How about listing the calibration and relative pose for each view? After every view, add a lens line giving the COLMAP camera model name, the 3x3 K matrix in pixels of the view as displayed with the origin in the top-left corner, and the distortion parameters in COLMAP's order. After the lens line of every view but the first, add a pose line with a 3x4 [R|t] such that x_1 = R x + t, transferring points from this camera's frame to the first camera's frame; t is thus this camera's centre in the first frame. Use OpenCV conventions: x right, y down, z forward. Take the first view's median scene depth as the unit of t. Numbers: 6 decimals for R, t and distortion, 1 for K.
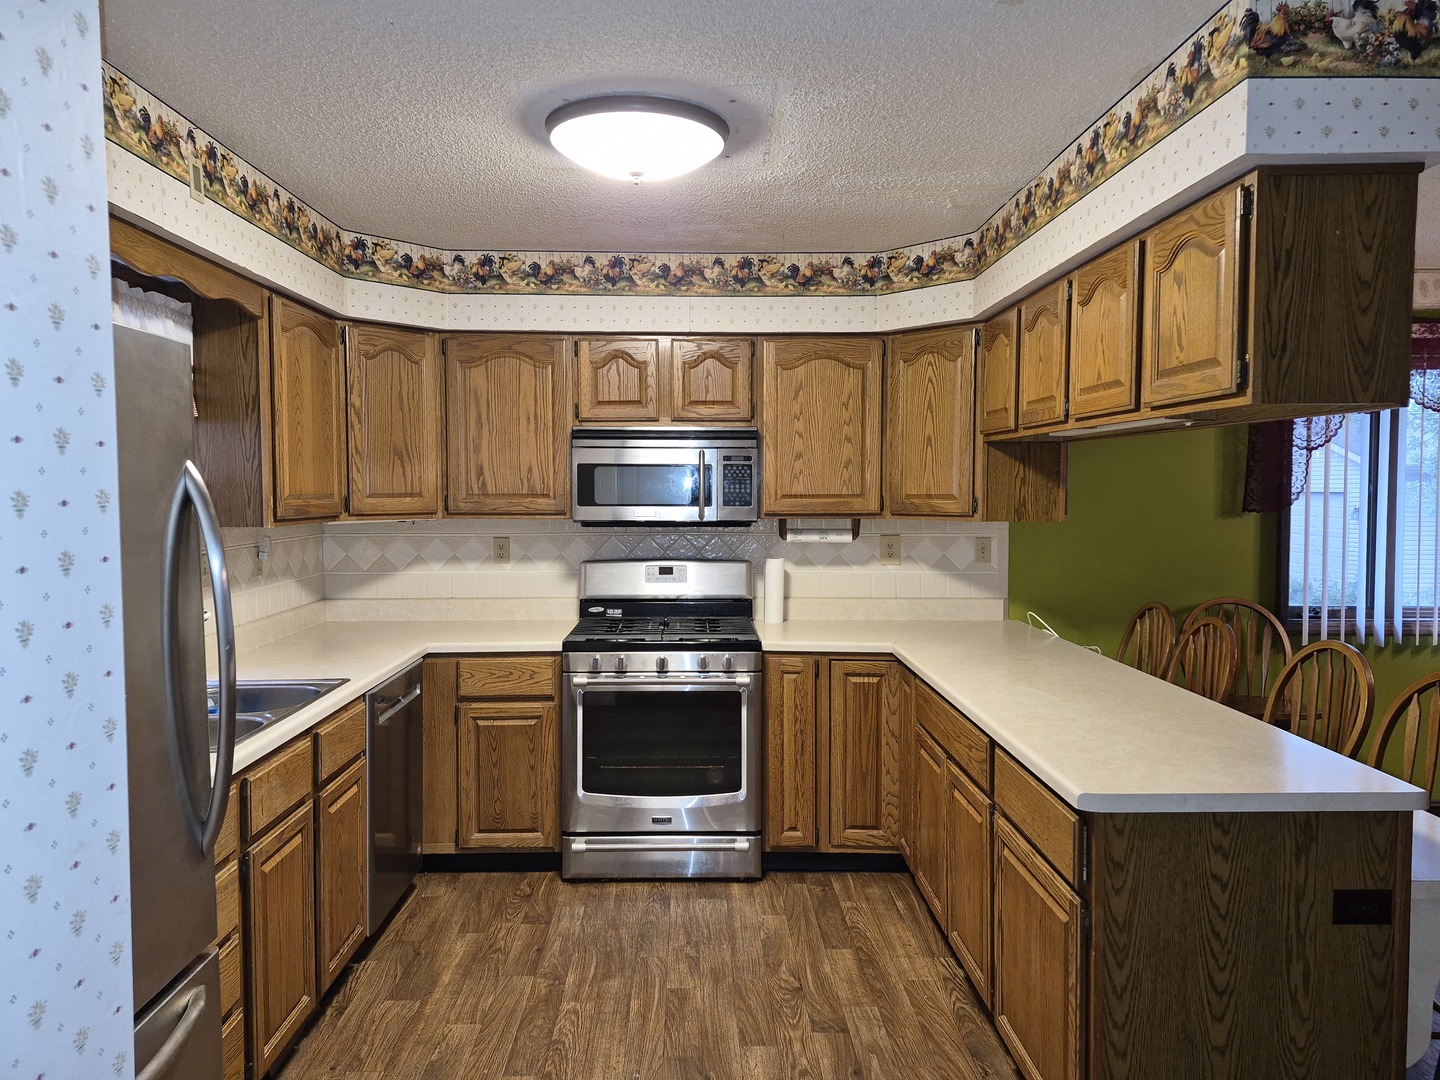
lens RADIAL K [[957.7, 0, 720.0], [0, 957.7, 540.0], [0, 0, 1]] dist [0.000729, 0.000174]
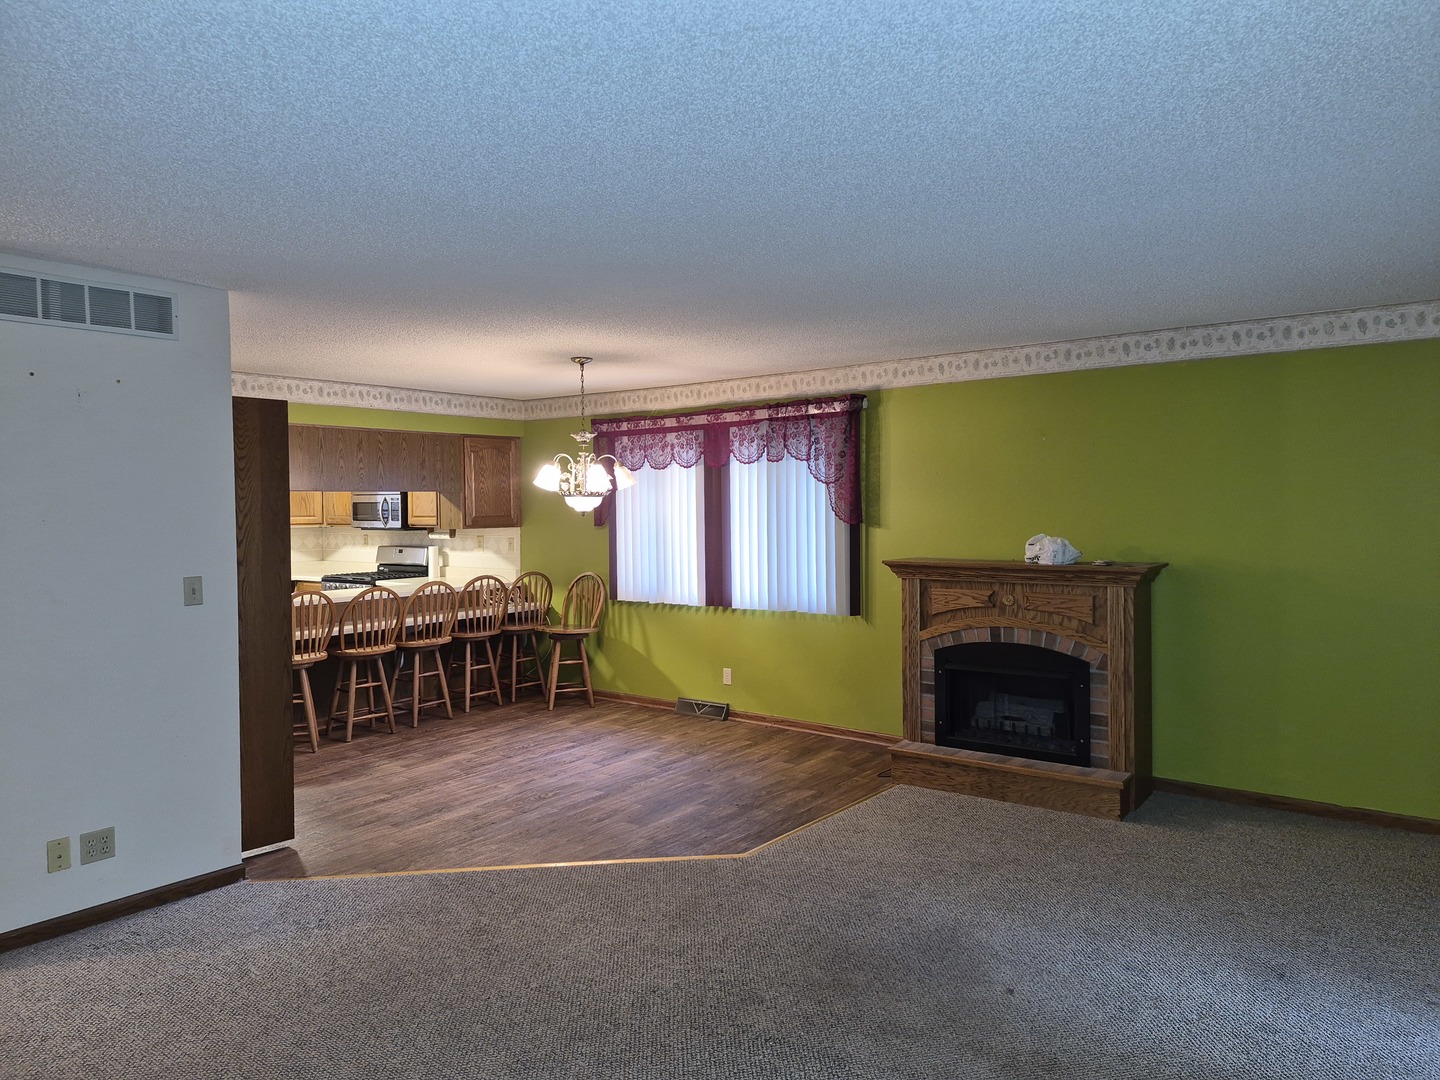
lens RADIAL K [[997.5, 0, 715.0], [0, 997.5, 515.9], [0, 0, 1]] dist [0.157951, -0.249720]
pose [[0.776140, 0.002745, -0.630554, 1.884146], [-0.022019, 0.999499, -0.022753, -0.010634], [0.630176, 0.031544, 0.775812, -0.313295]]
